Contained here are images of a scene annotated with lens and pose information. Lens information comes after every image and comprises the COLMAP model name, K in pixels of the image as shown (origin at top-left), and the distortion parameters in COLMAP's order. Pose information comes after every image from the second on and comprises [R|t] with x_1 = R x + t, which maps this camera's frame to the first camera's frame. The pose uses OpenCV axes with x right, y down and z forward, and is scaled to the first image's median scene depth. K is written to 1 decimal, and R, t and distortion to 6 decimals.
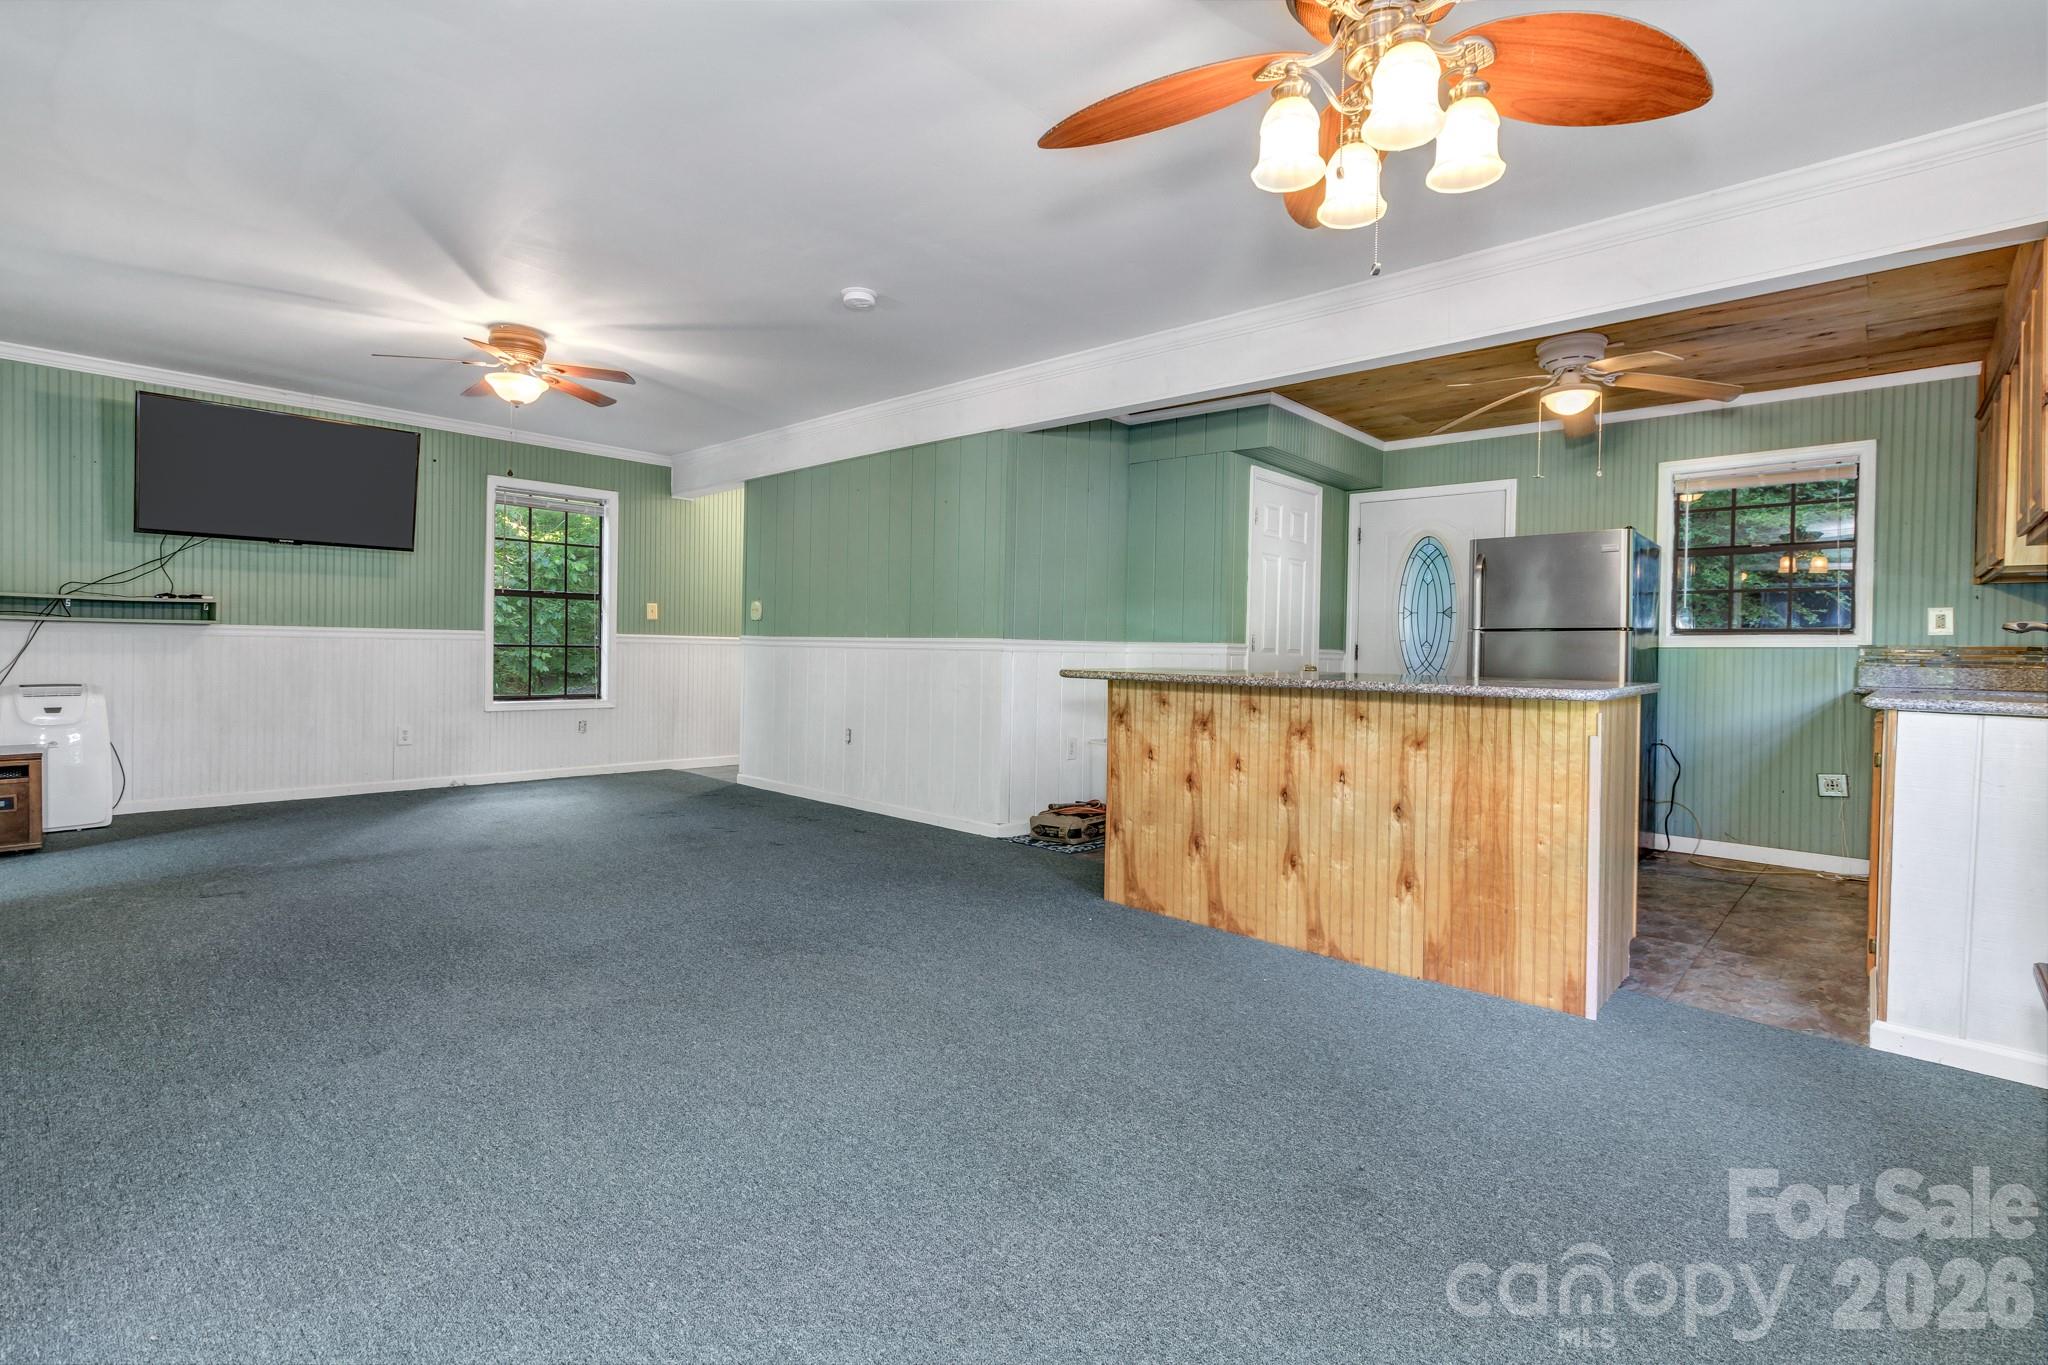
lens RADIAL K [[937.8, 0, 1028.7], [0, 937.8, 664.6], [0, 0, 1]] dist [-0.000654, 0.000830]
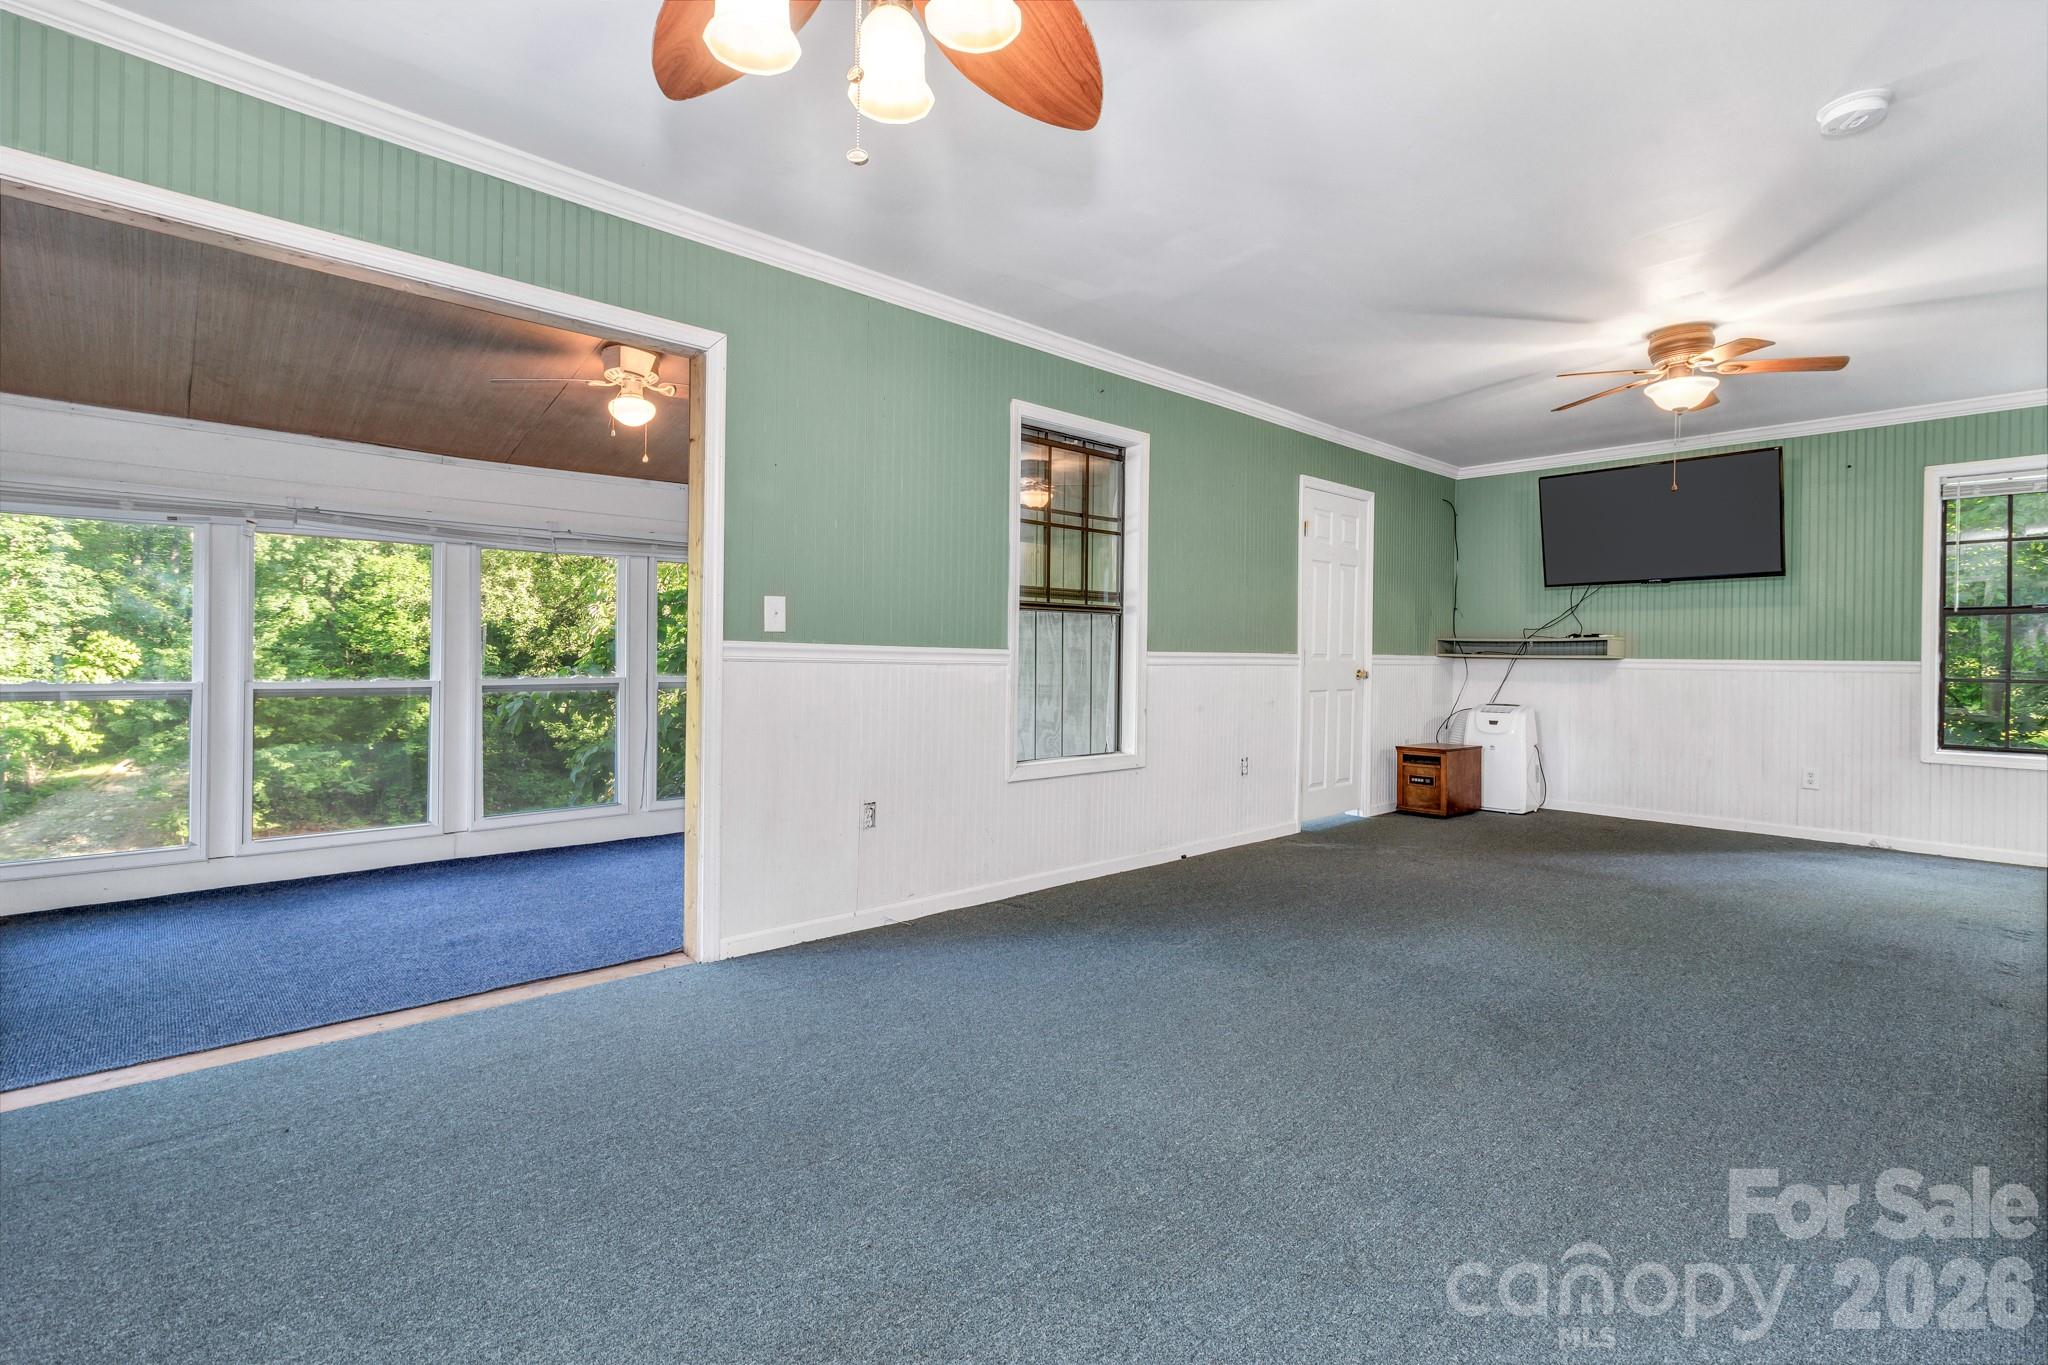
lens RADIAL K [[937.8, 0, 1034.9], [0, 937.8, 677.6], [0, 0, 1]] dist [-0.000654, 0.000830]
pose [[-0.074790, 0.001566, -0.997198, 0.376338], [-0.030256, 0.999535, 0.003839, -0.002844], [0.996740, 0.030458, -0.074708, 0.411695]]
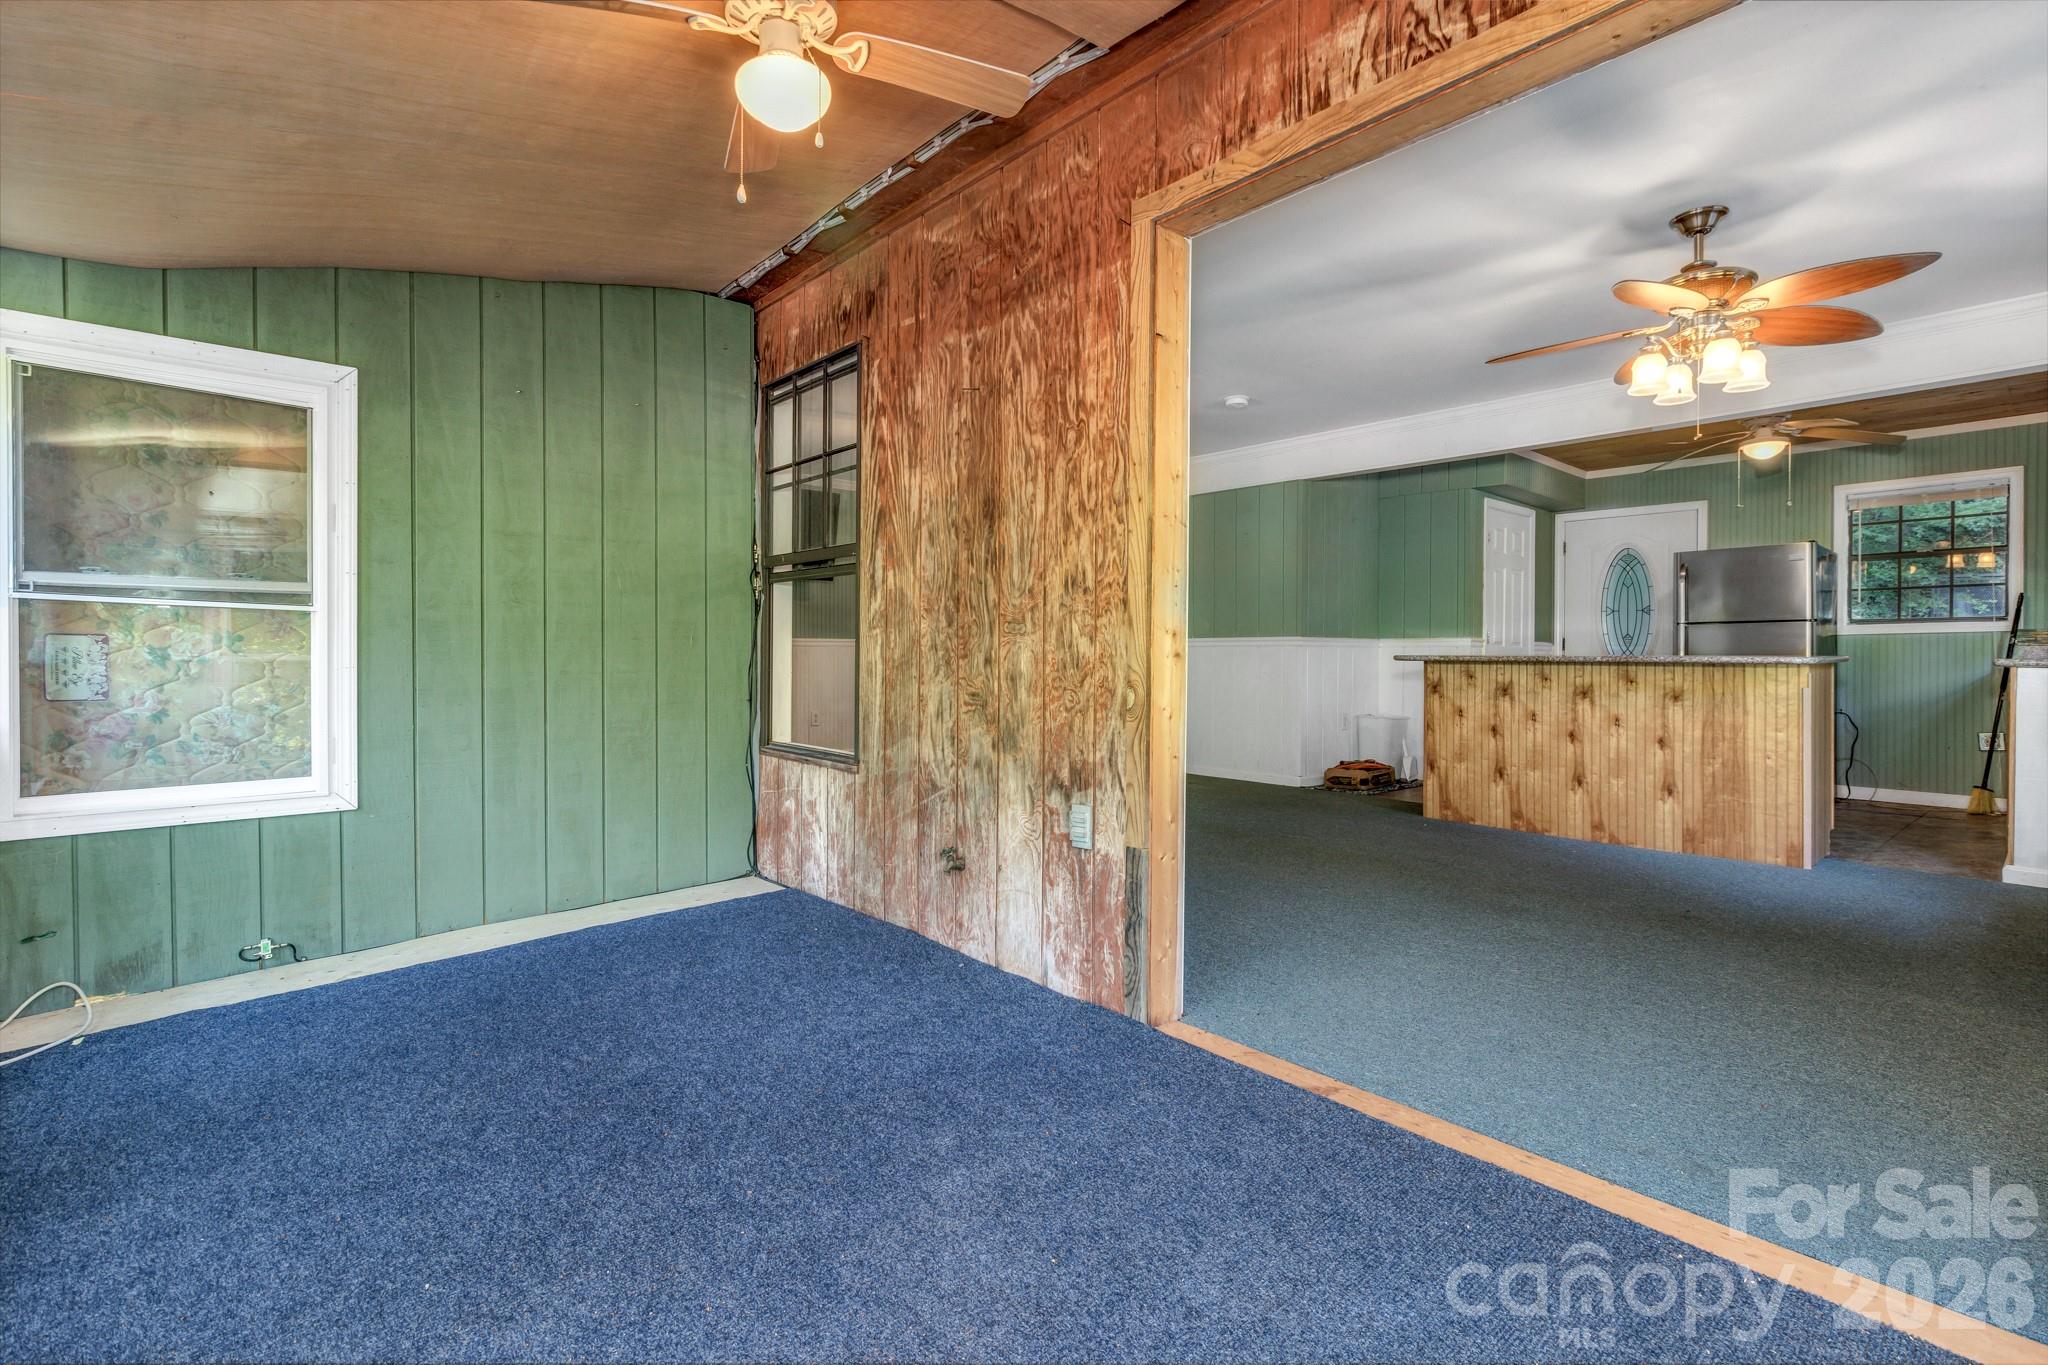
lens RADIAL K [[937.8, 0, 1025.8], [0, 937.8, 666.4], [0, 0, 1]] dist [-0.000654, 0.000830]
pose [[0.994045, -0.014488, -0.108001, -0.344366], [0.013933, 0.999886, -0.005892, 0.020793], [0.108074, 0.004352, 0.994133, -0.459765]]
